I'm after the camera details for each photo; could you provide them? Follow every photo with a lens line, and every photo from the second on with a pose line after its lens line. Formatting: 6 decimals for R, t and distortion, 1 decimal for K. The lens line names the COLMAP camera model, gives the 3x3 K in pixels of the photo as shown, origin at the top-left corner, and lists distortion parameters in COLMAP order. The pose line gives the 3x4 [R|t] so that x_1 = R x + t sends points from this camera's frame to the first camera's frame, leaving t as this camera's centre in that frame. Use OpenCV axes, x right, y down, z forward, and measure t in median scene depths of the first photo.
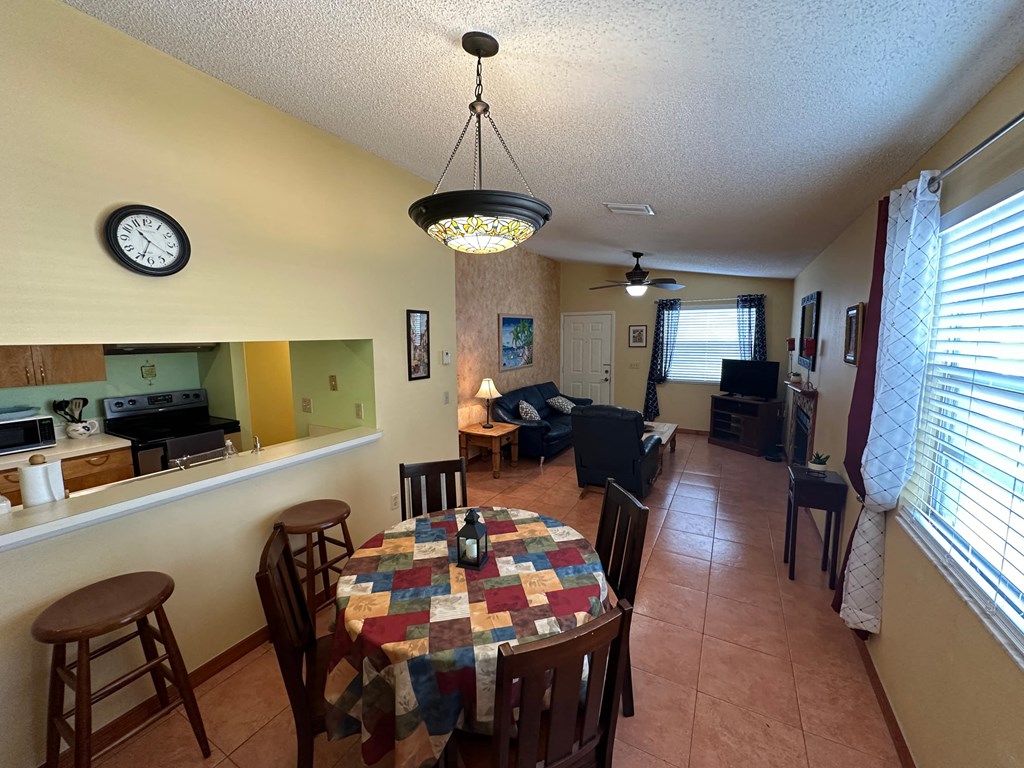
lens RADIAL K [[406.6, 0, 510.5], [0, 406.6, 382.6], [0, 0, 1]] dist [-0.004559, 0.001539]
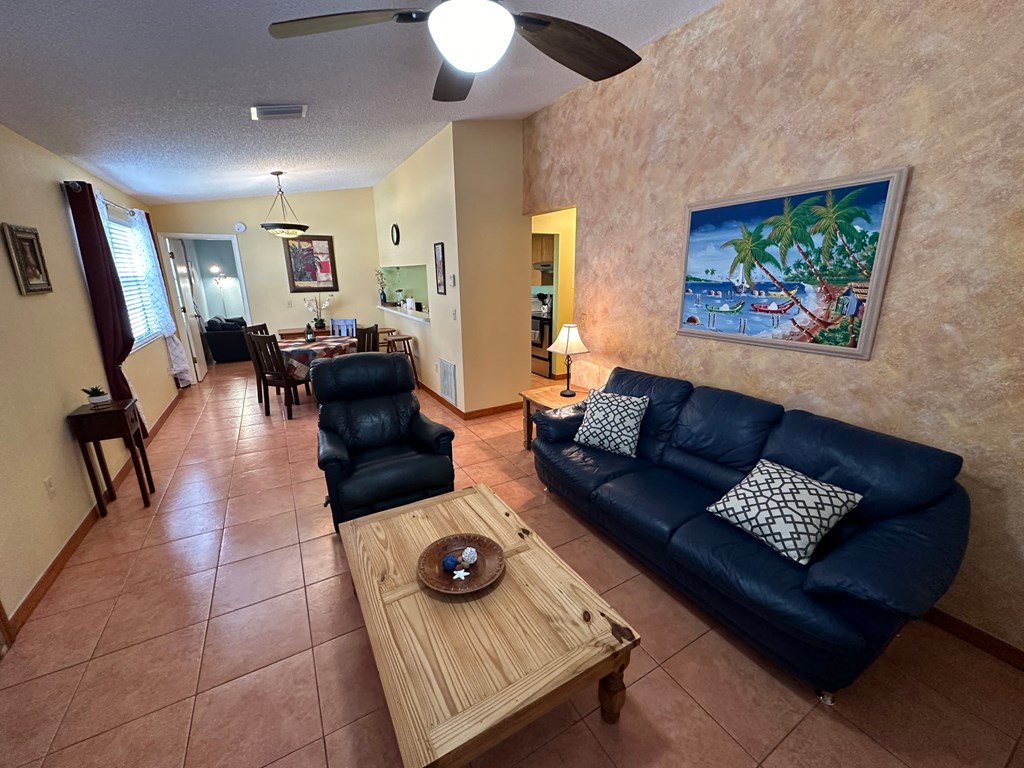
lens RADIAL K [[406.6, 0, 510.5], [0, 406.6, 386.4], [0, 0, 1]] dist [-0.004559, 0.001539]
pose [[-0.506453, 0.243485, -0.827176, 0.492053], [-0.091496, 0.938713, 0.332336, -0.109427], [0.857399, 0.243996, -0.453136, 1.066910]]
